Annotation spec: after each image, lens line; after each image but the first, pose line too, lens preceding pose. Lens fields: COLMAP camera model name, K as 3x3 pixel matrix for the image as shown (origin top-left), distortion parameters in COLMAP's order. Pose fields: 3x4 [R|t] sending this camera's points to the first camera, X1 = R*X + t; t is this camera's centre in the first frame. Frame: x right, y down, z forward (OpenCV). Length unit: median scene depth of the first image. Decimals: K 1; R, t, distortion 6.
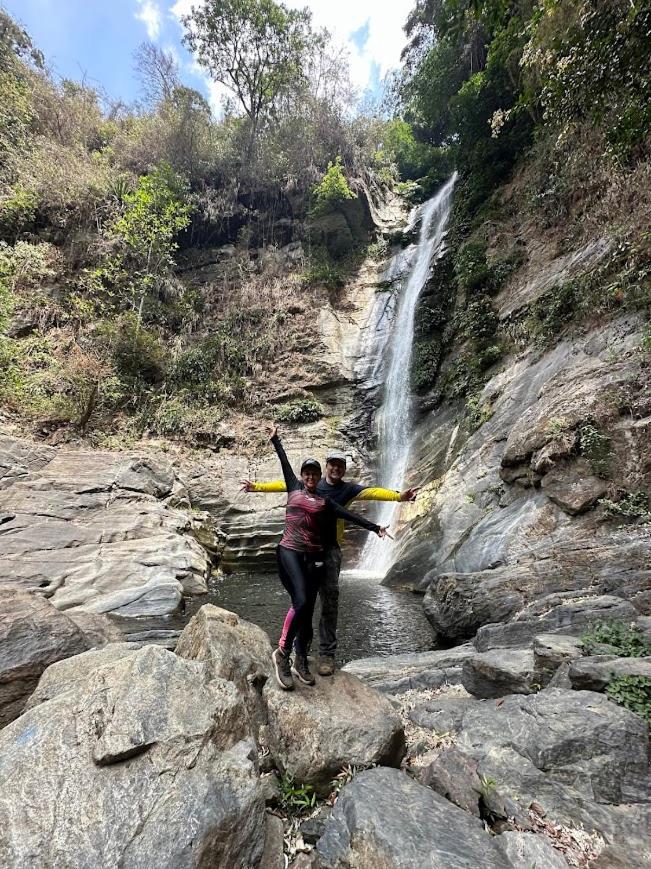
lens RADIAL K [[345.8, 0, 323.2], [0, 345.8, 431.6], [0, 0, 1]] dist [-0.001885, -0.000301]
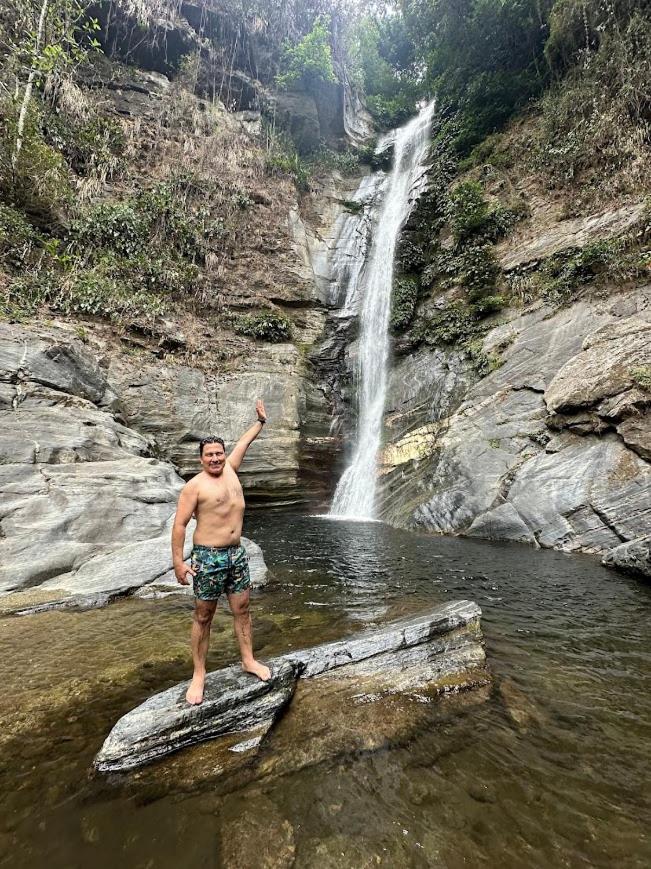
lens RADIAL K [[345.8, 0, 323.2], [0, 345.8, 431.6], [0, 0, 1]] dist [-0.001885, -0.000301]
pose [[0.925137, 0.096865, 0.367067, -0.229849], [-0.146886, 0.982926, 0.110819, 0.076781], [-0.350065, -0.156440, 0.923570, 0.175870]]
